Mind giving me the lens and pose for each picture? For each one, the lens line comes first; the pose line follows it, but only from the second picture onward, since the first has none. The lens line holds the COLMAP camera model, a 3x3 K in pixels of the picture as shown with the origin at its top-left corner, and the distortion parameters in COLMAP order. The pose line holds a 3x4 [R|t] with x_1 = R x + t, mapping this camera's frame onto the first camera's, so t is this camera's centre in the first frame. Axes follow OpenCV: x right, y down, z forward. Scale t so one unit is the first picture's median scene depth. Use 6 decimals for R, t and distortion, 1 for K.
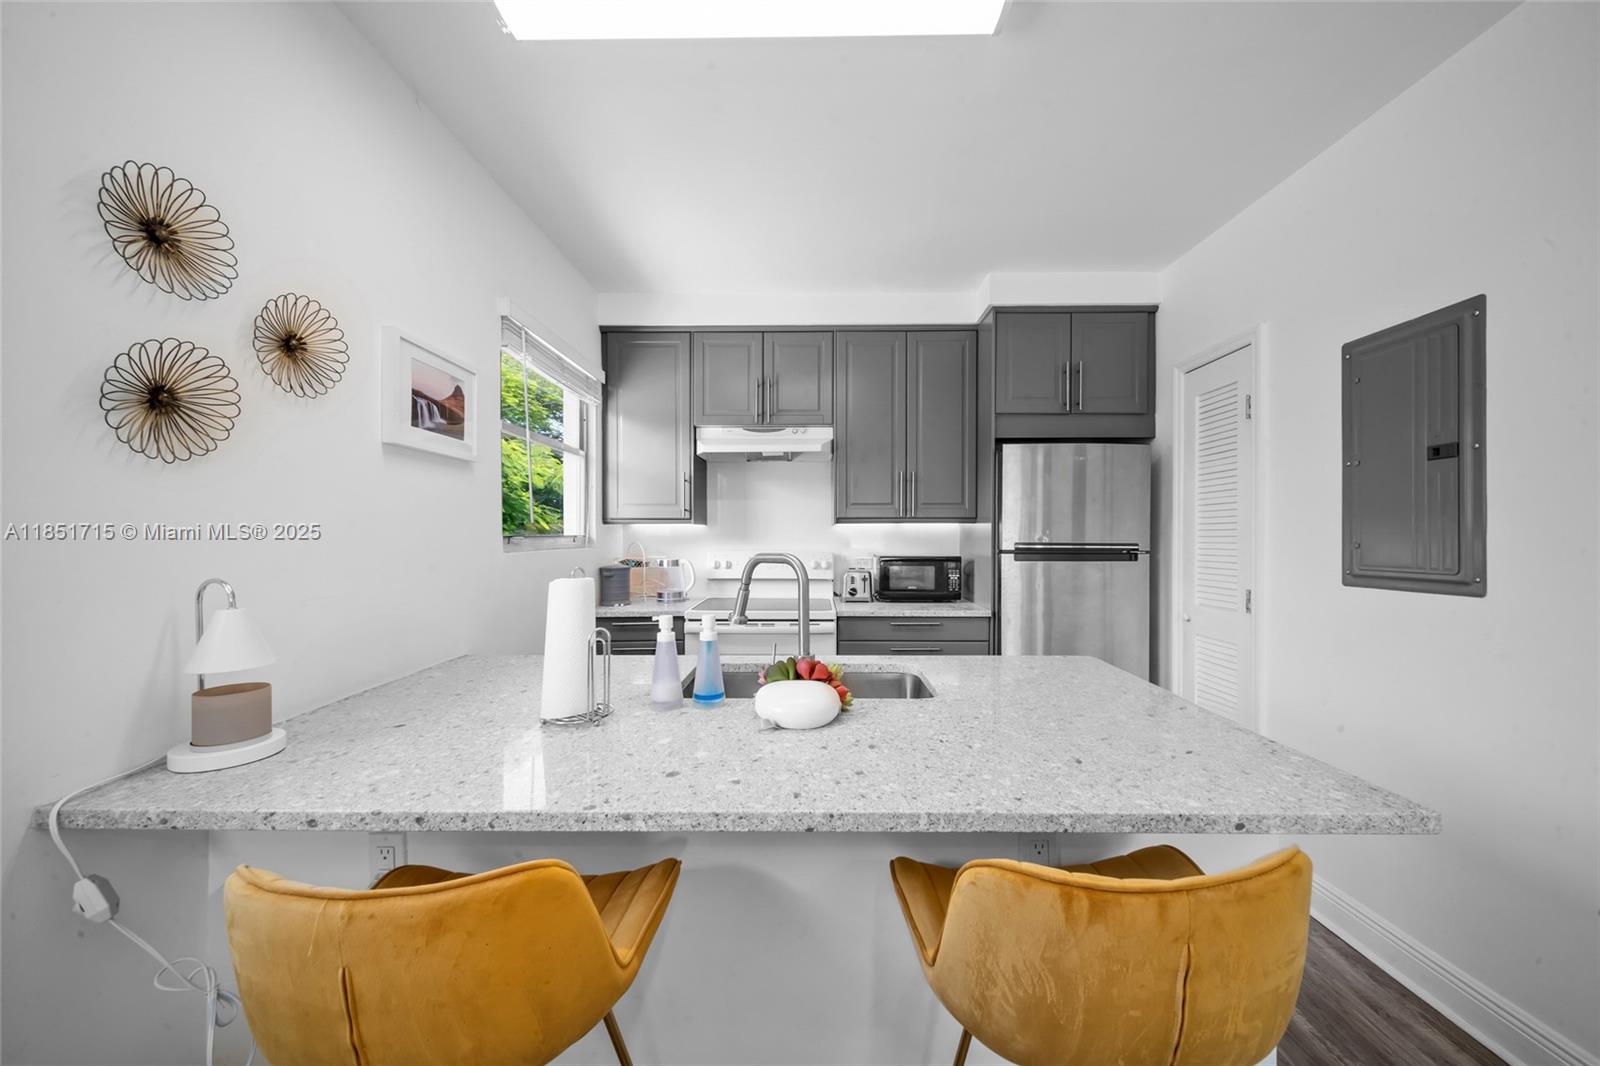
lens RADIAL K [[562.5, 0, 807.6], [0, 562.5, 541.3], [0, 0, 1]] dist [-0.002487, -0.000457]
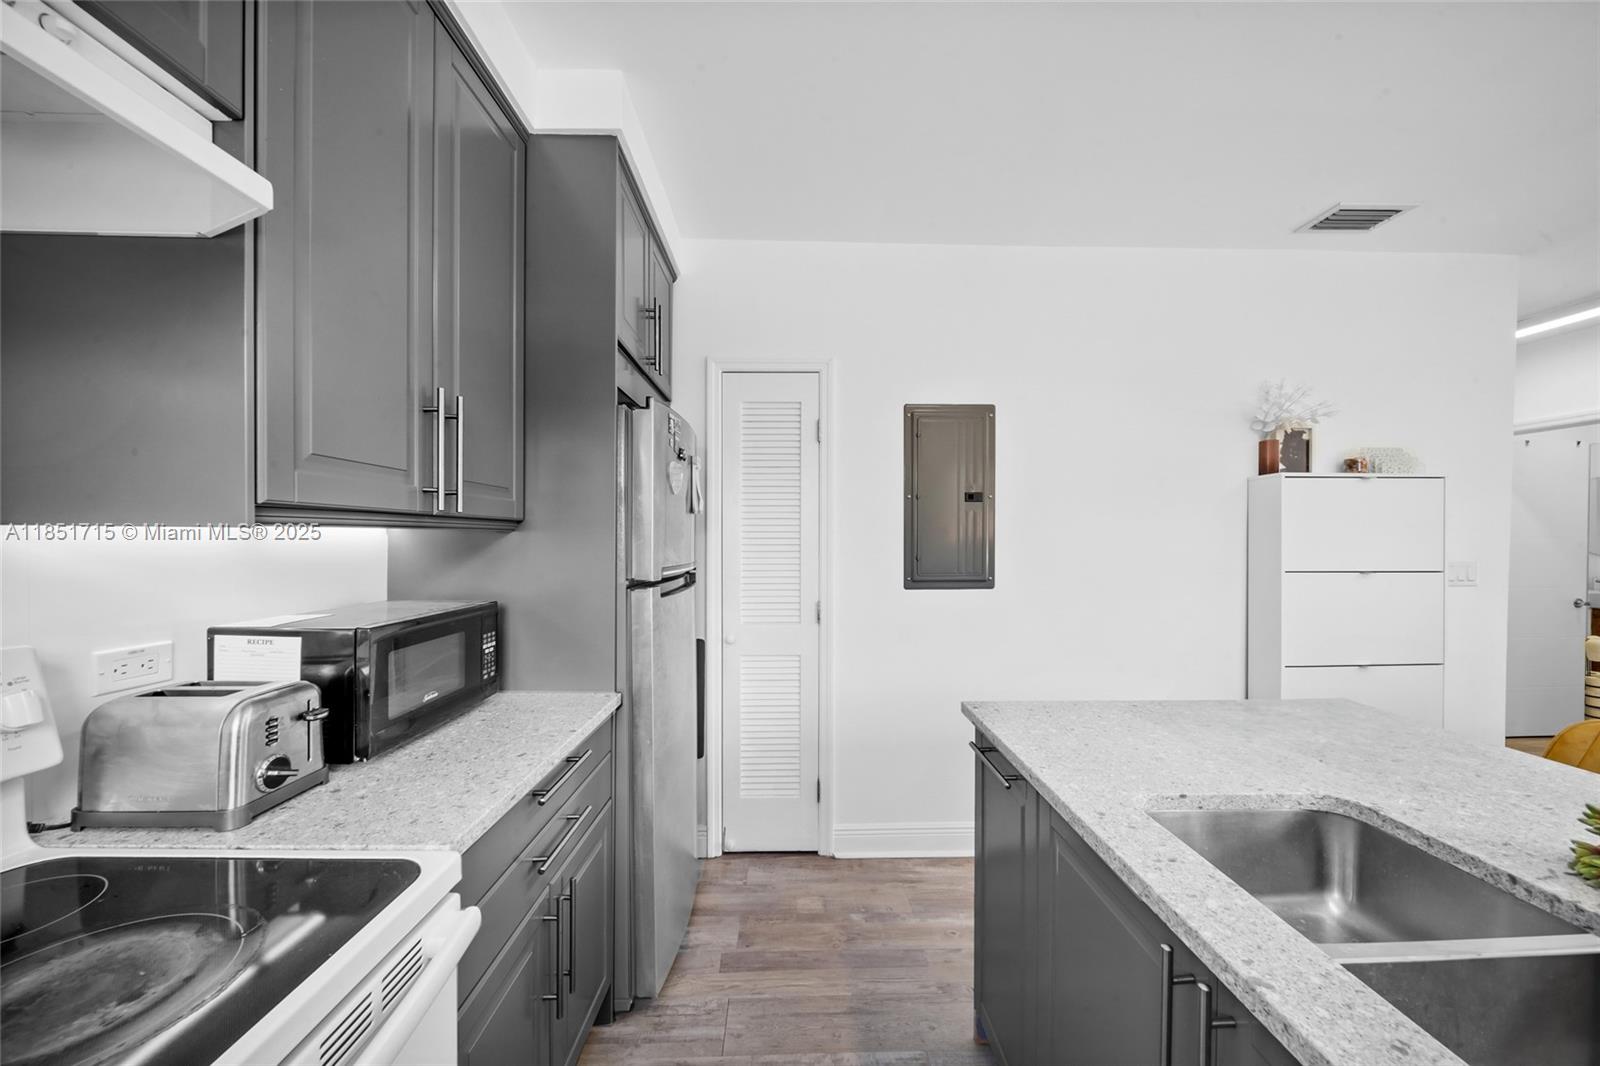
lens RADIAL K [[562.5, 0, 807.6], [0, 562.5, 541.3], [0, 0, 1]] dist [-0.002487, -0.000457]
pose [[-0.030730, -0.005027, 0.999515, -0.226026], [0.004828, 0.999975, 0.005178, -0.026484], [-0.999516, 0.004985, -0.030705, 0.830596]]
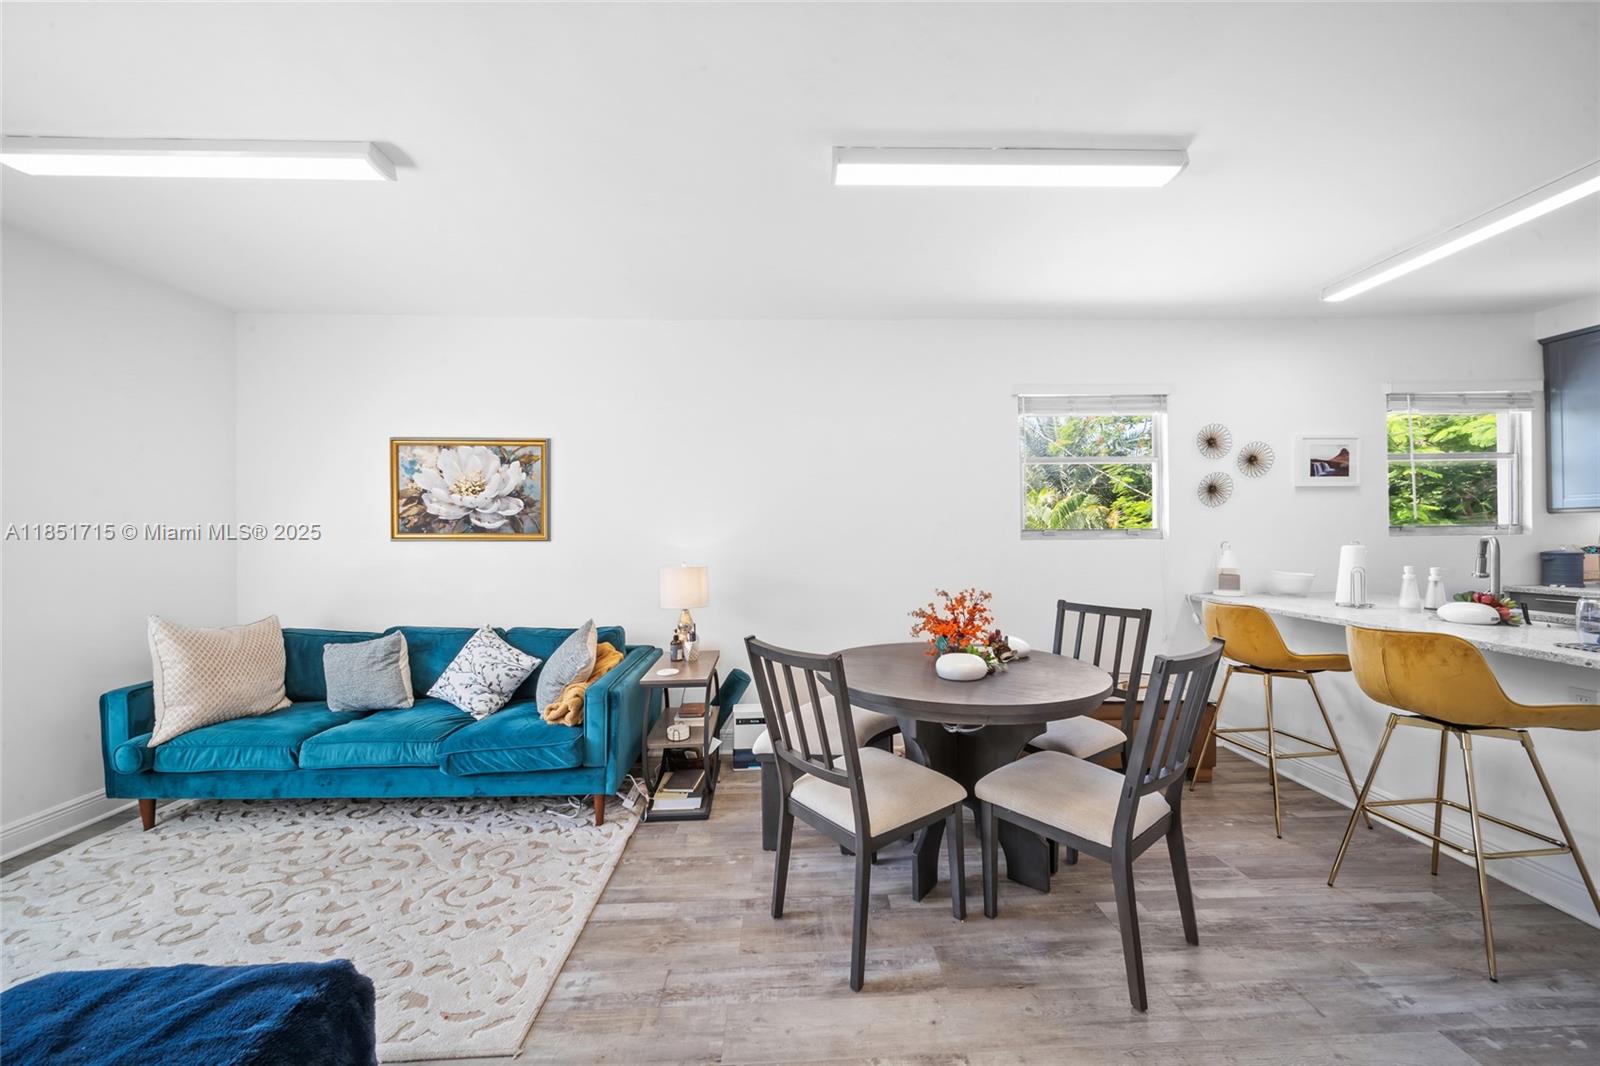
lens RADIAL K [[560.5, 0, 800.0], [0, 560.5, 533.0], [0, 0, 1]] dist [-0.003613, -0.000315]
pose [[0.018388, 0.003127, -0.999826, 0.789432], [0.003744, 0.999988, 0.003196, -0.000772], [0.999824, -0.003802, 0.018376, -0.563892]]
